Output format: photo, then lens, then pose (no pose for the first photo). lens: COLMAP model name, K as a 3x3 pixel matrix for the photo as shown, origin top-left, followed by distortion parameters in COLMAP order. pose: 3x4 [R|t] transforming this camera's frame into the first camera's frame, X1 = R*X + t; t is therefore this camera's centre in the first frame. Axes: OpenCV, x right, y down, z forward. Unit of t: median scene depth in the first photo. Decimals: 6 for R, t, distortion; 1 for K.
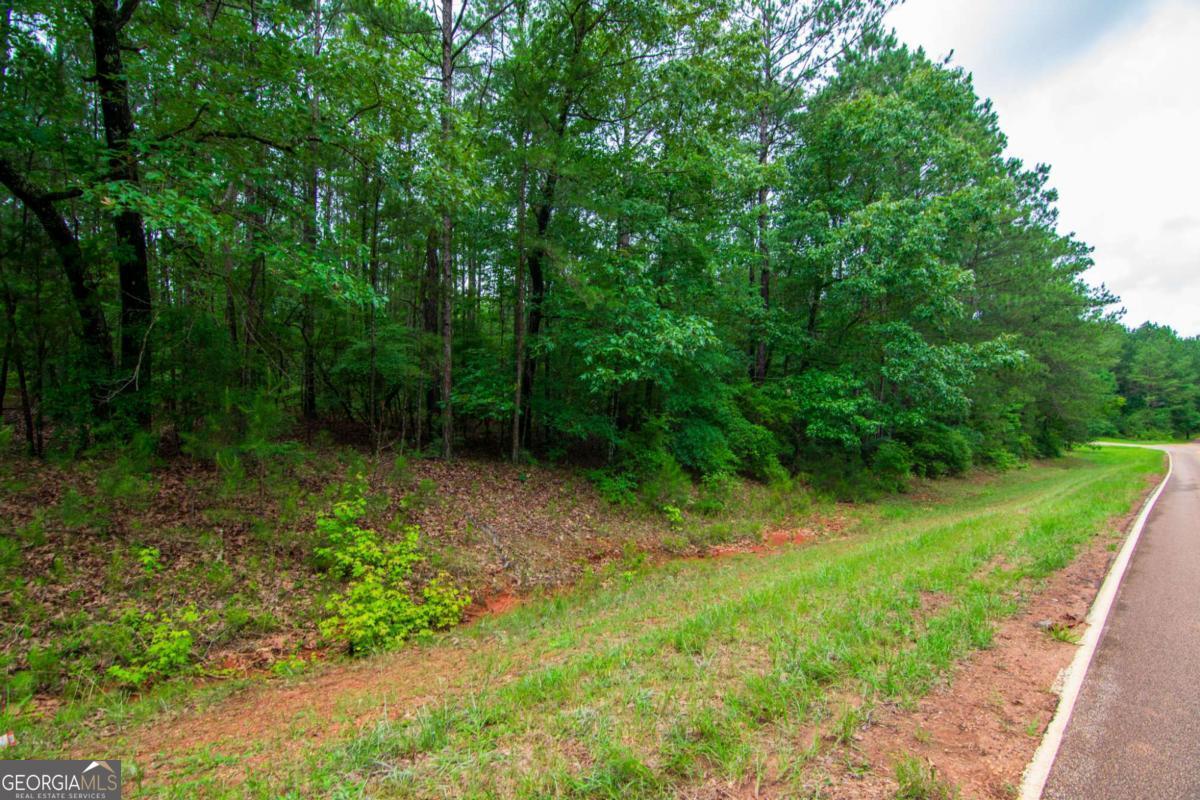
lens RADIAL K [[582.4, 0, 607.6], [0, 582.4, 397.9], [0, 0, 1]] dist [-0.005566, -0.008975]
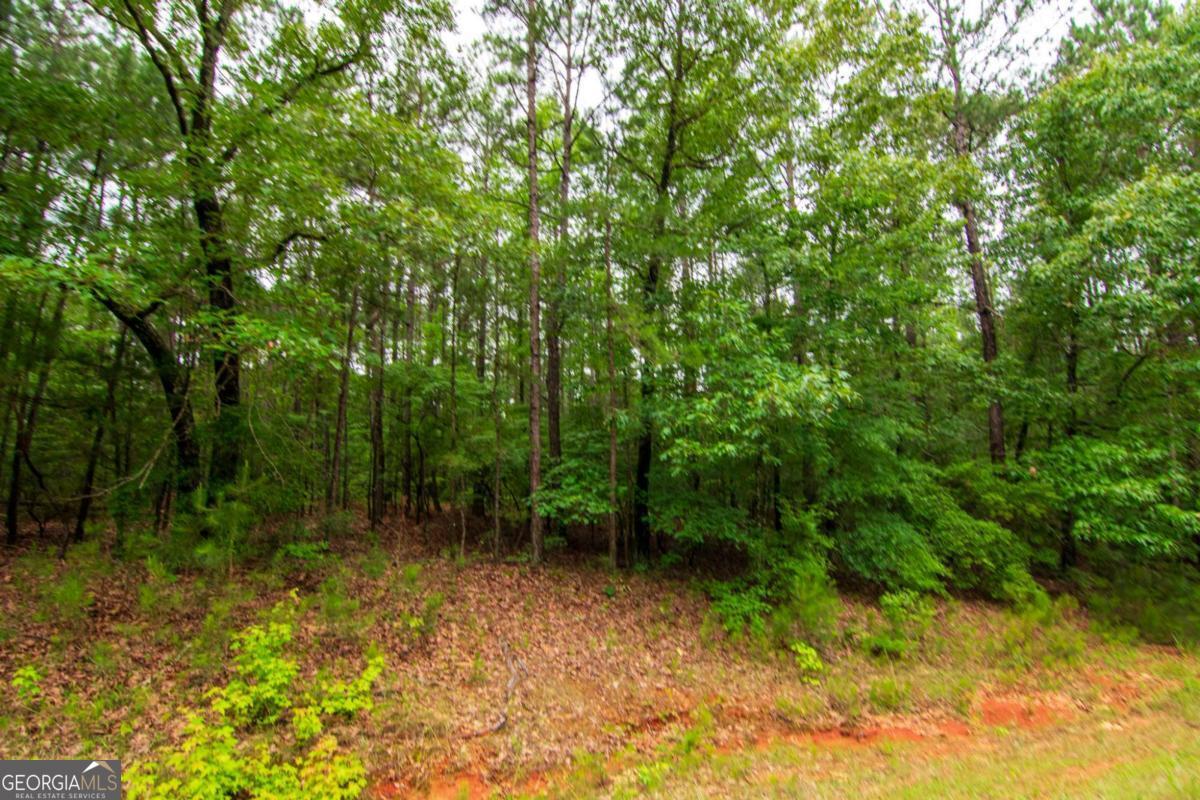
lens RADIAL K [[585.6, 0, 605.0], [0, 585.6, 401.7], [0, 0, 1]] dist [-0.029222, 0.001038]
pose [[0.919292, -0.081081, -0.385133, 0.116103], [0.018555, 0.986390, -0.163373, 0.010271], [0.393138, 0.143041, 0.908285, 0.172692]]
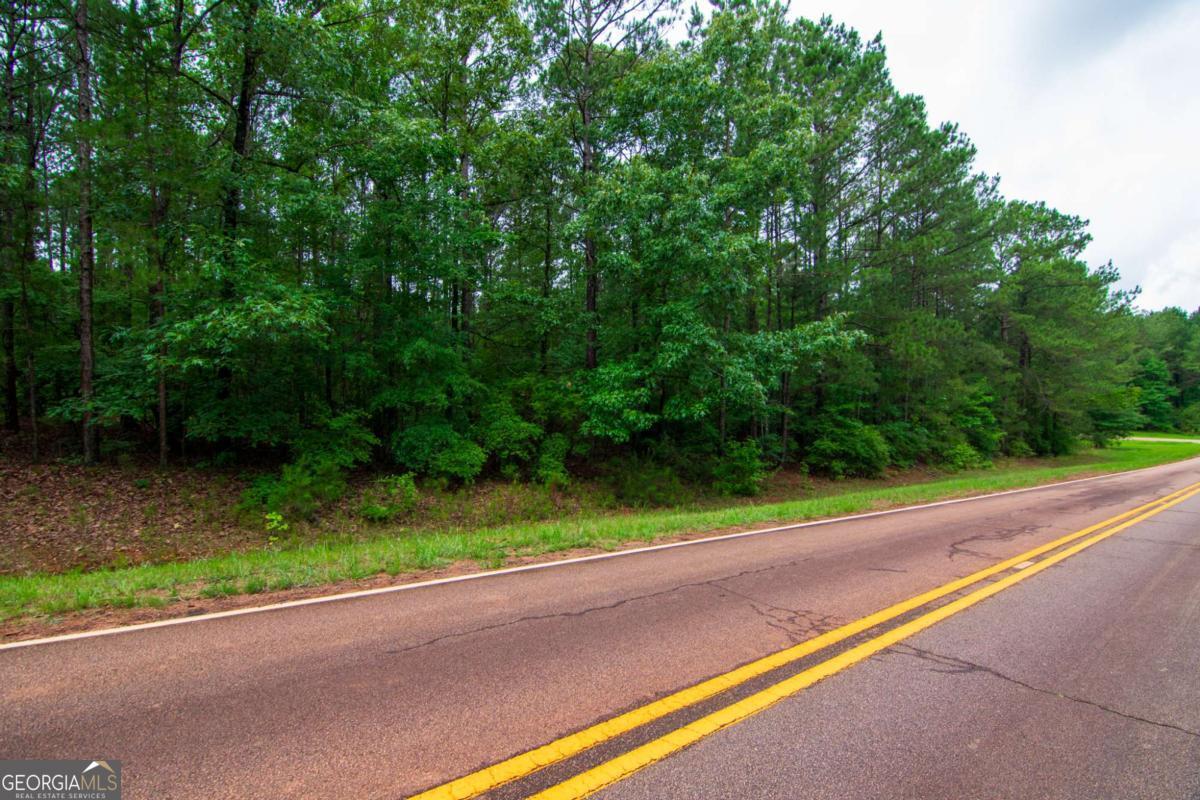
lens RADIAL K [[582.4, 0, 607.6], [0, 582.4, 397.9], [0, 0, 1]] dist [-0.005566, -0.008975]
pose [[0.995616, -0.027575, -0.089378, 0.456036], [0.026349, 0.999542, -0.014871, 0.024841], [0.089747, 0.012451, 0.995887, 0.108410]]
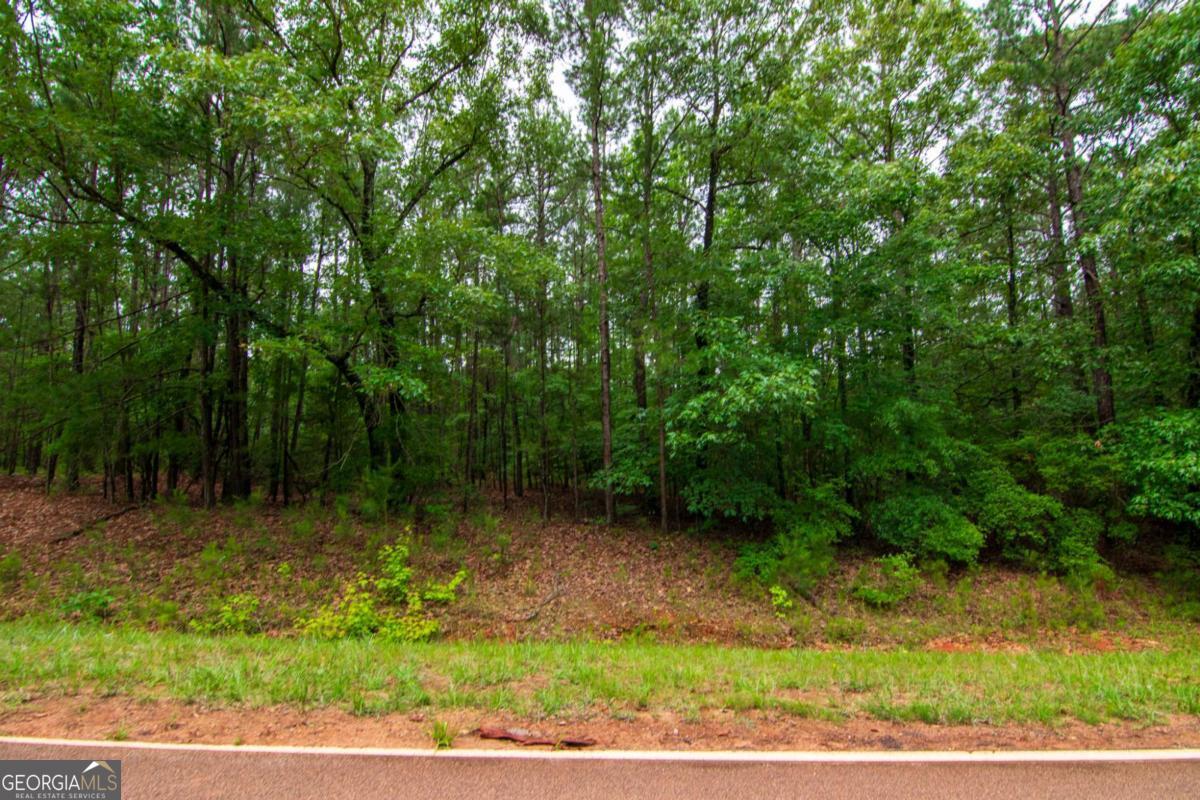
lens RADIAL K [[582.4, 0, 607.6], [0, 582.4, 397.9], [0, 0, 1]] dist [-0.005566, -0.008975]
pose [[0.744115, -0.112501, -0.658511, 0.339766], [0.025248, 0.989750, -0.140561, 0.015786], [0.667574, 0.087968, 0.739328, 0.114237]]
